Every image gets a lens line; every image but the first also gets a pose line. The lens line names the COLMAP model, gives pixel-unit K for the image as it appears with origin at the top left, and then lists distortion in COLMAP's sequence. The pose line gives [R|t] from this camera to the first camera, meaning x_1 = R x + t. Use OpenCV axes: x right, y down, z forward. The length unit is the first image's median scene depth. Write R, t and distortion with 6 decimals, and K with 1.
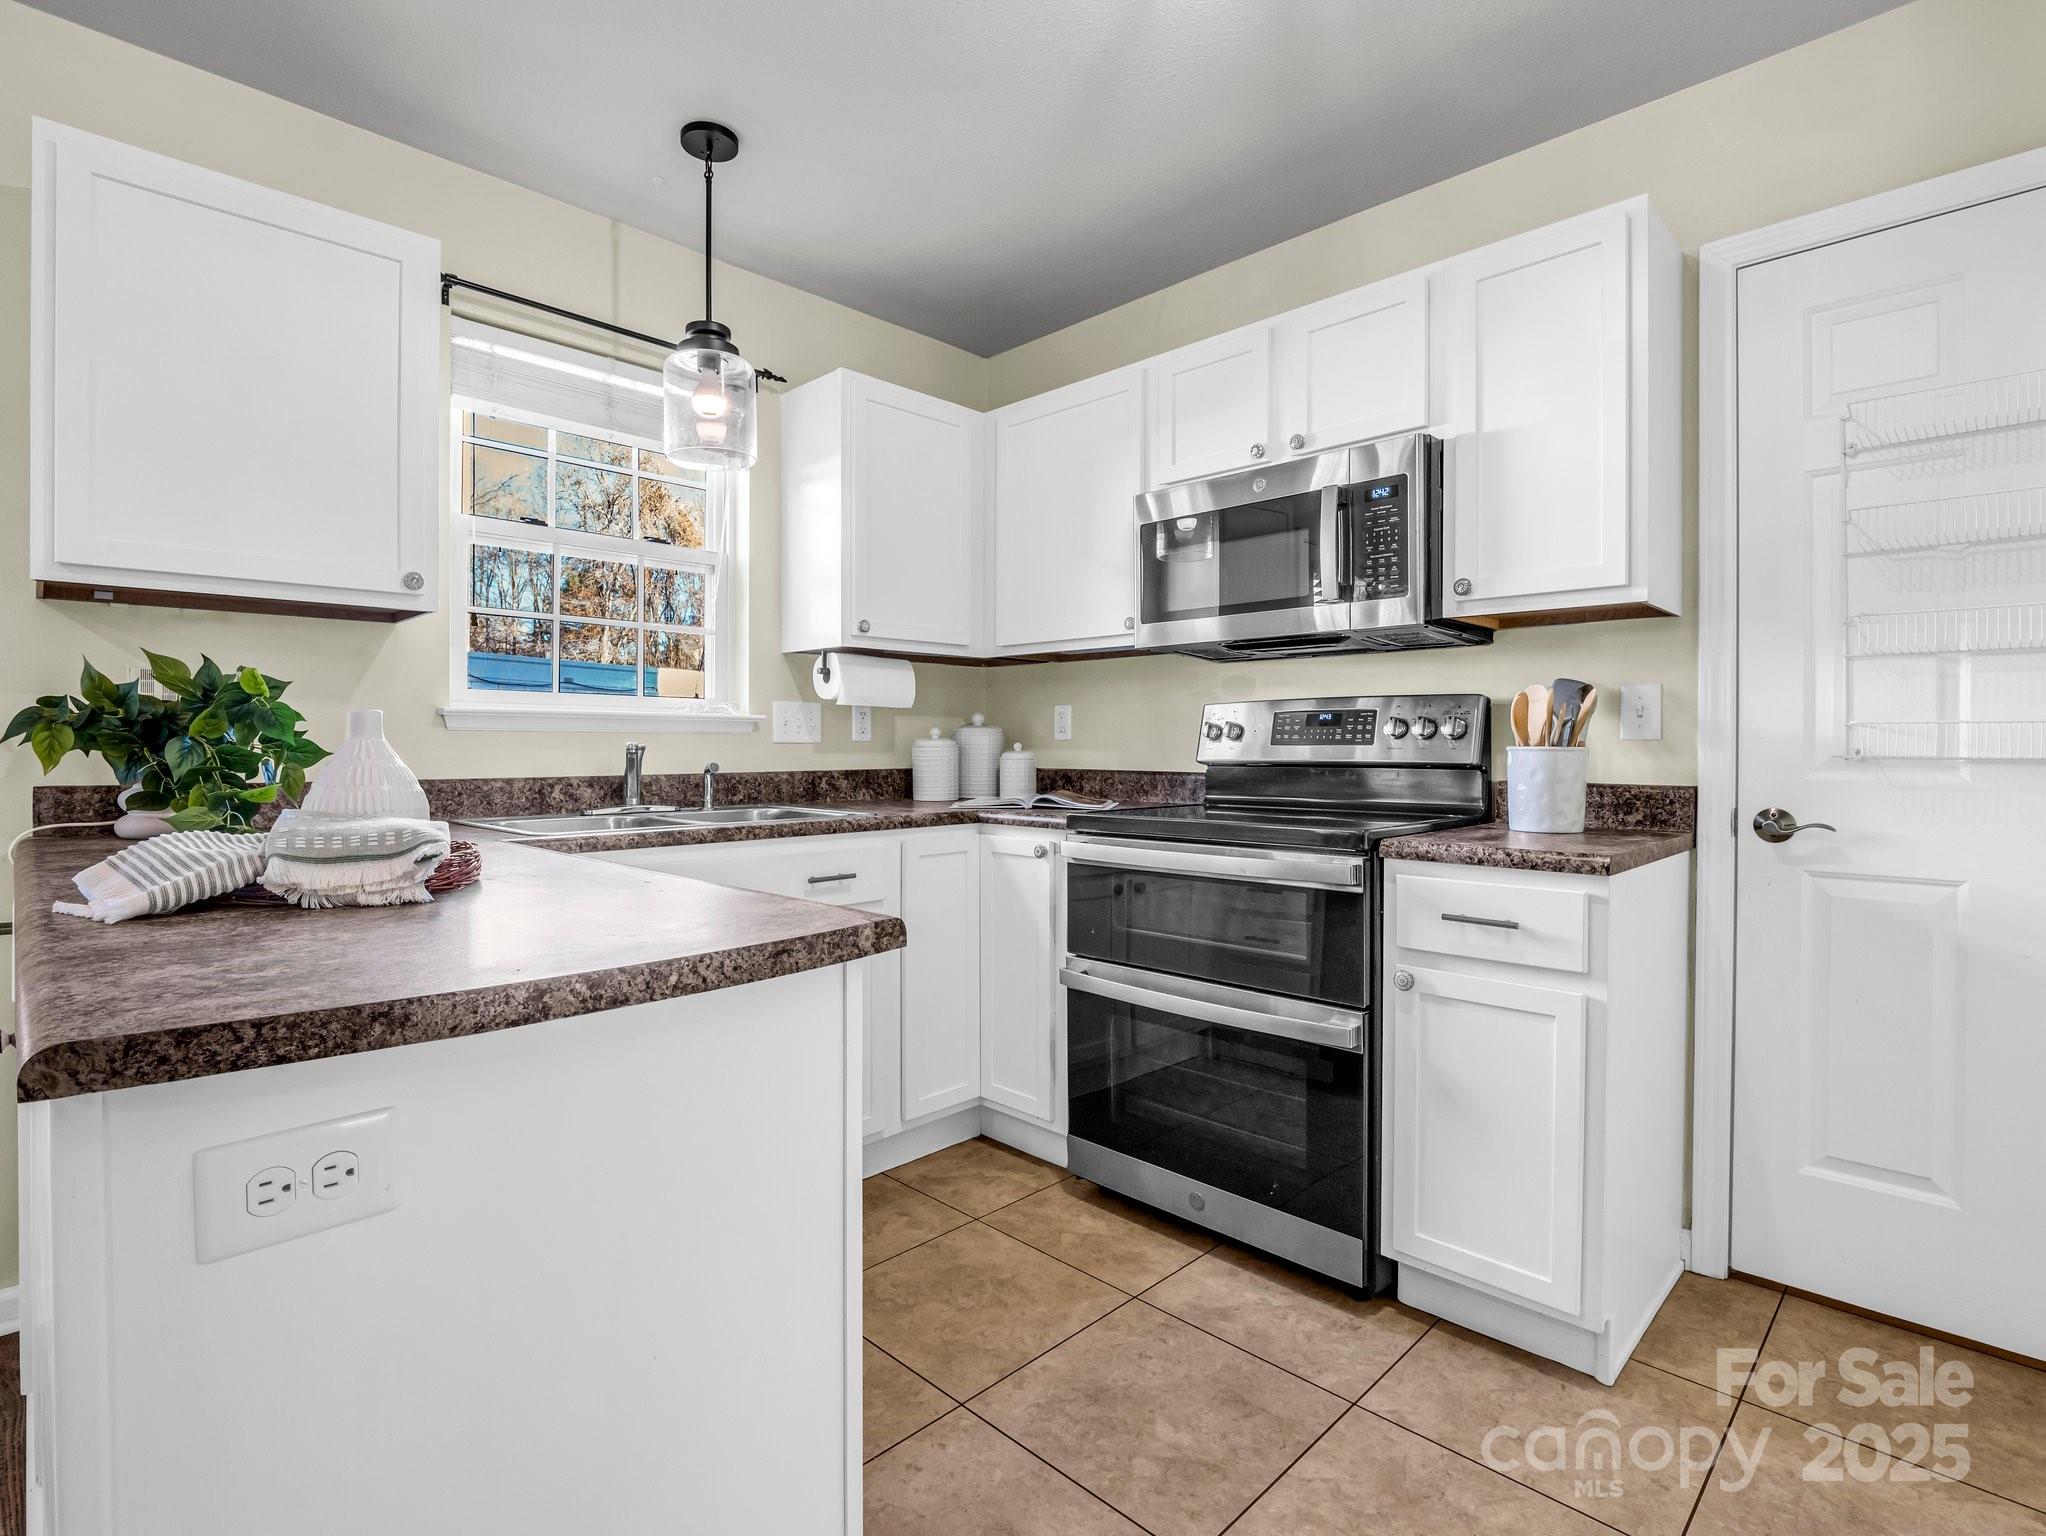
lens RADIAL K [[1008.8, 0, 1015.0], [0, 1008.8, 770.5], [0, 0, 1]] dist [-0.004320, -0.007511]
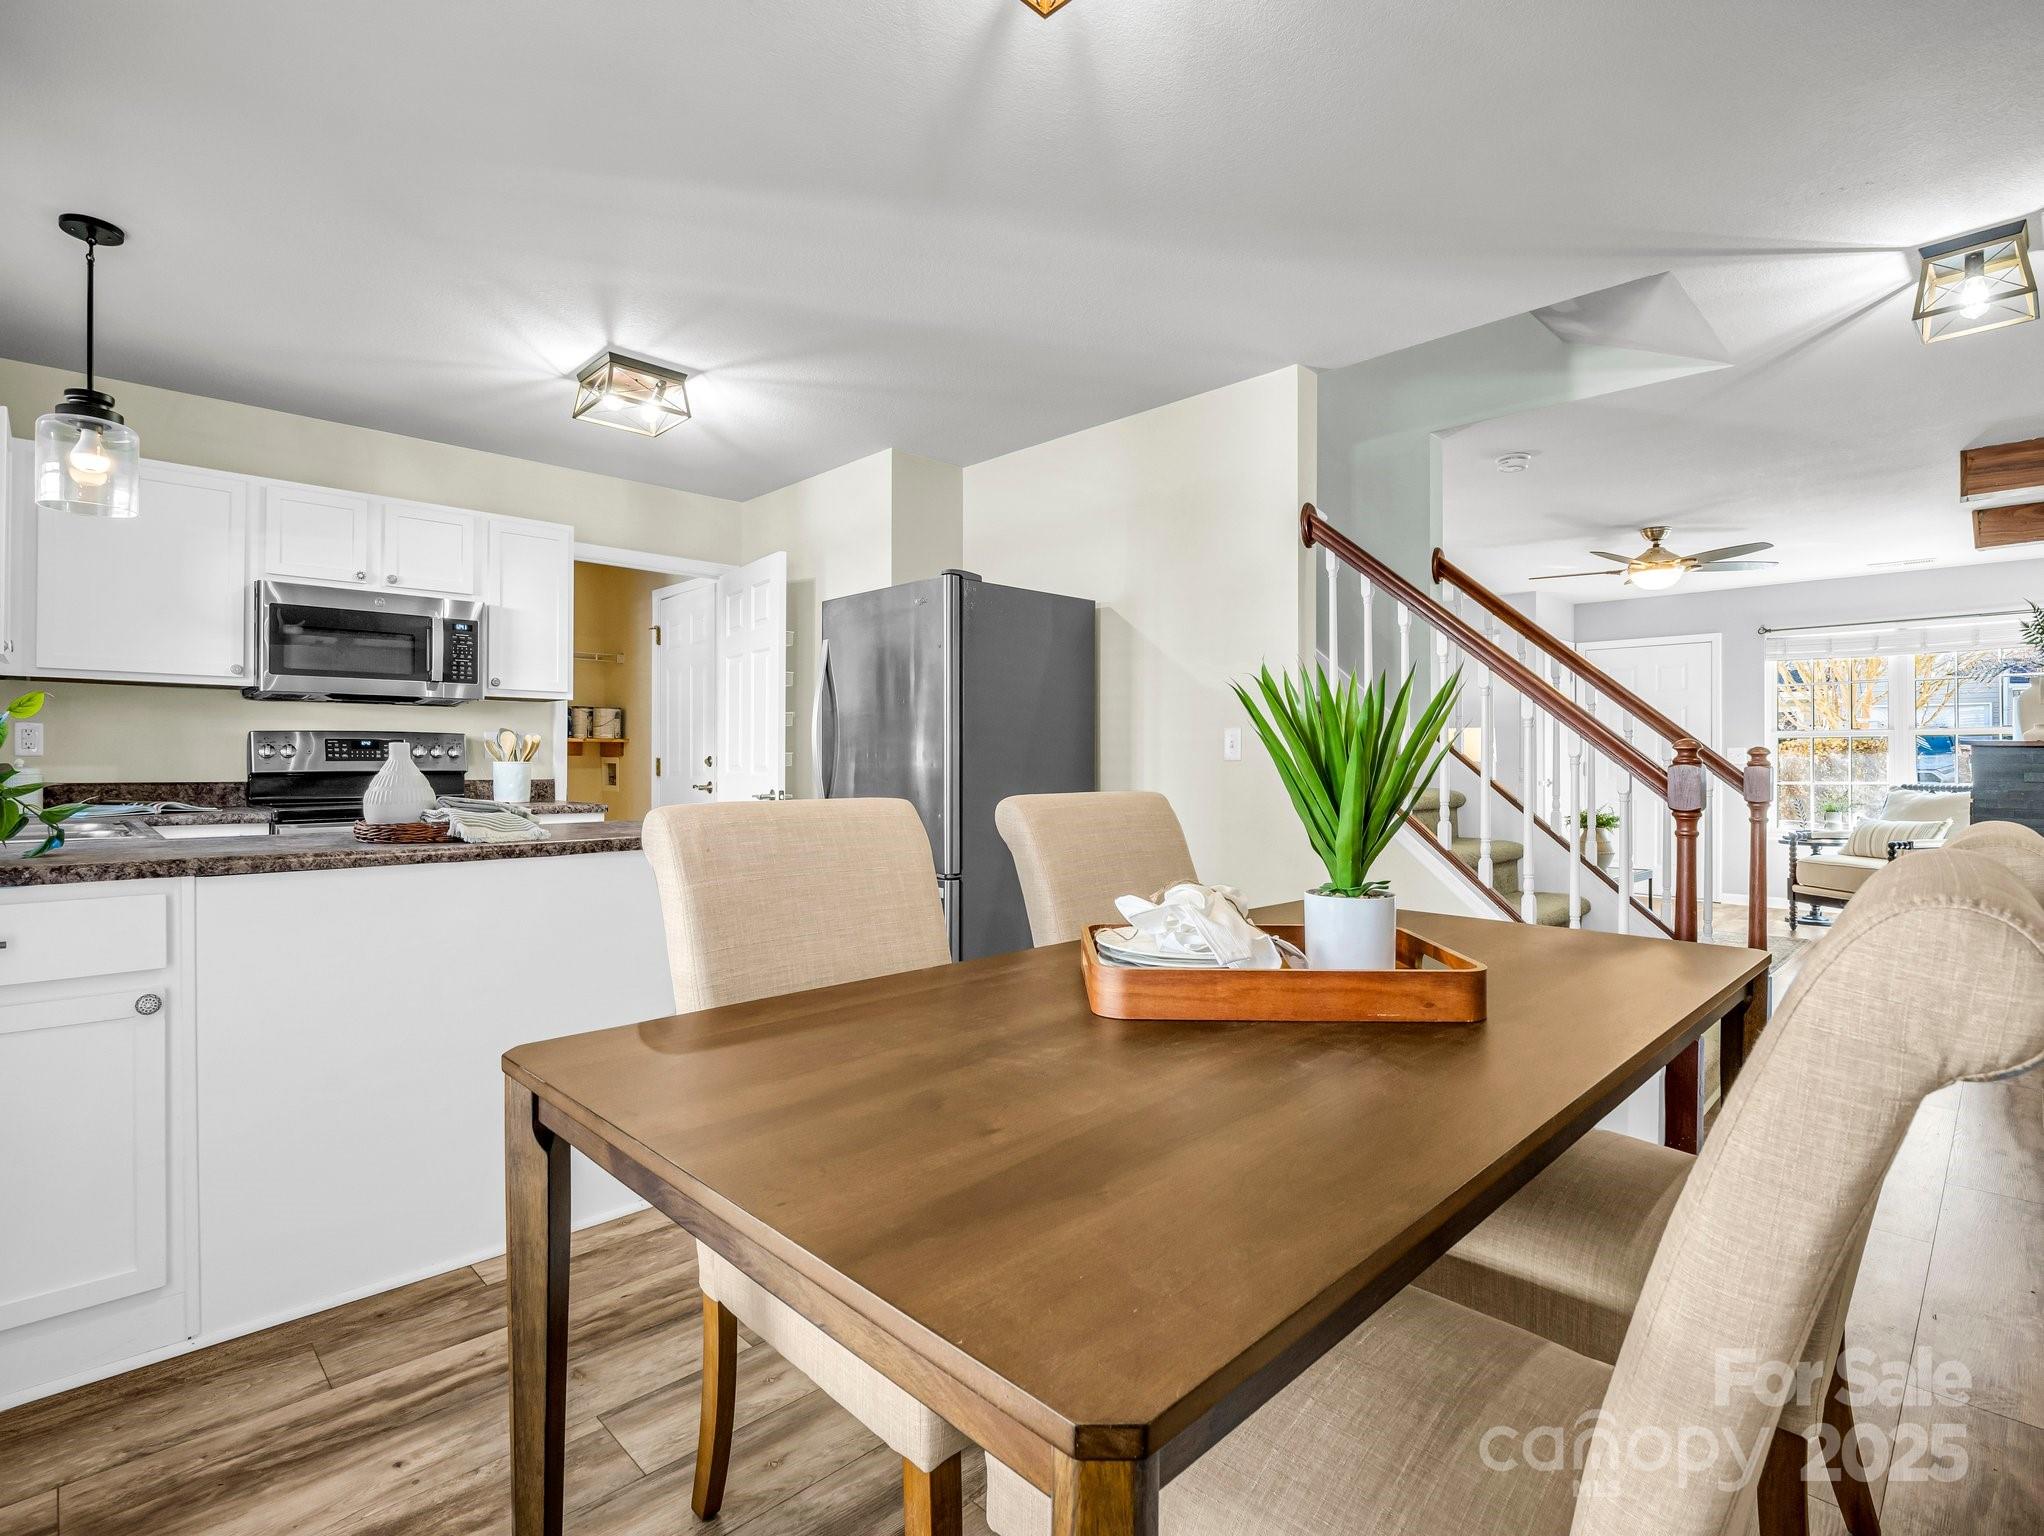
lens RADIAL K [[1007.8, 0, 1013.6], [0, 1007.8, 755.6], [0, 0, 1]] dist [-0.004320, -0.007511]
pose [[0.023795, 0.005730, 0.999700, -1.328033], [0.021245, 0.999755, -0.006236, -0.002741], [-0.999491, 0.021387, 0.023668, -0.059895]]
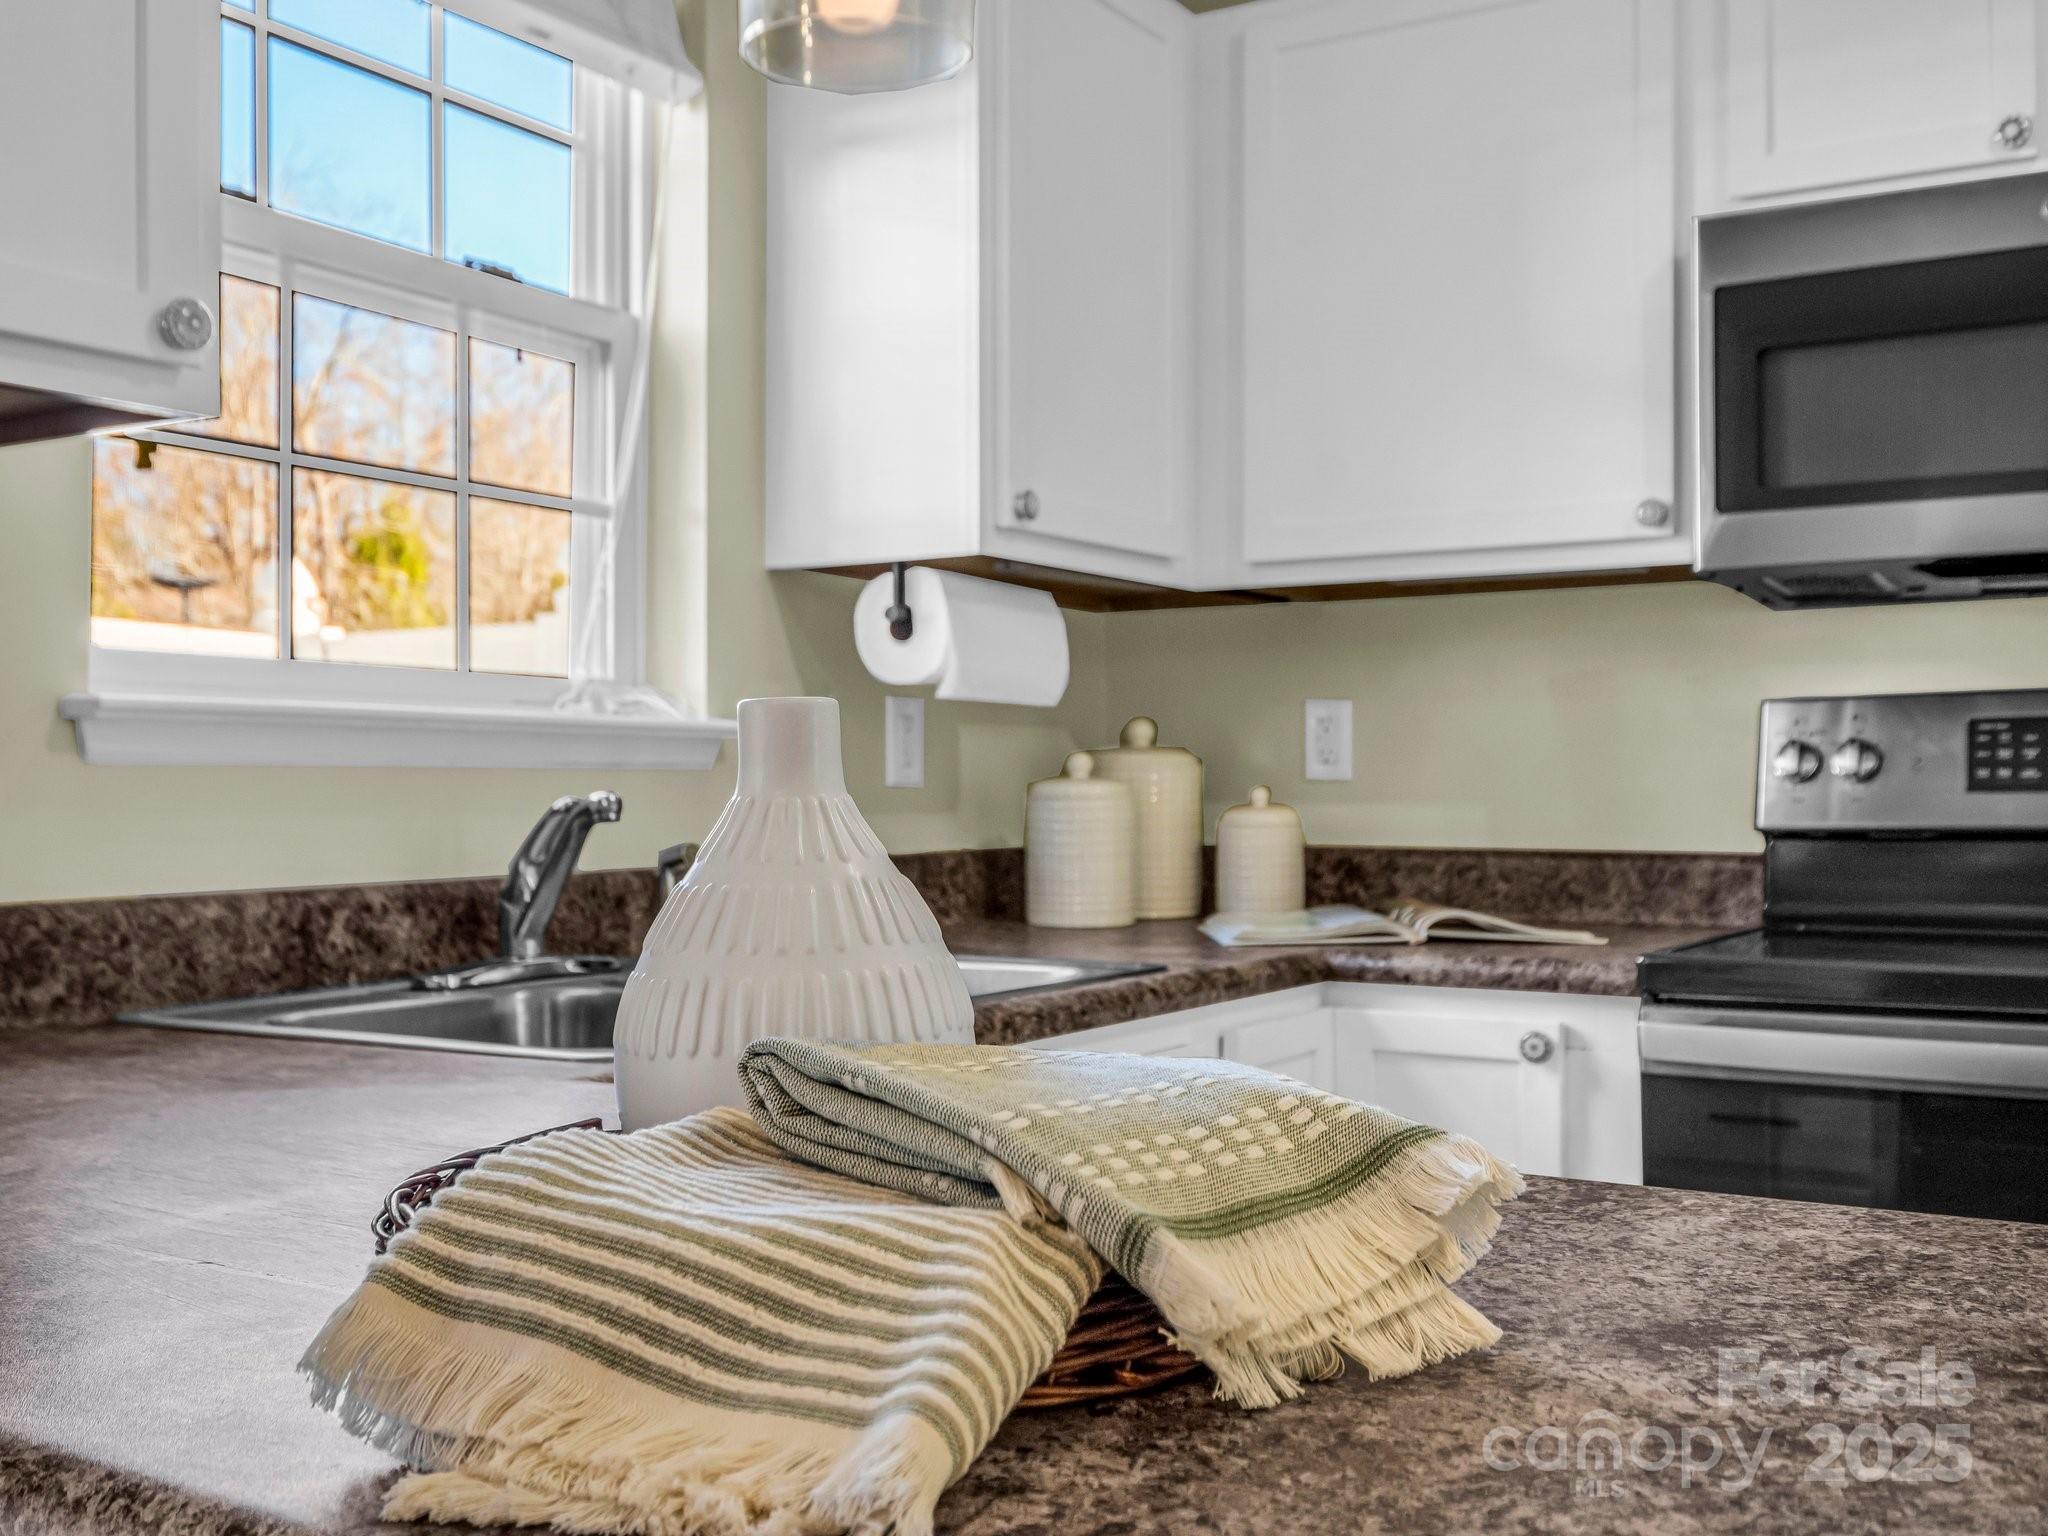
lens RADIAL K [[2096.1, 0, 1022.4], [0, 2096.1, 763.6], [0, 0, 1]] dist [0.058664, 0.000000]
pose [[0.973355, -0.001069, 0.229302, -0.403988], [0.009347, 0.999343, -0.035015, -0.009803], [-0.229114, 0.036225, 0.972725, 0.199737]]
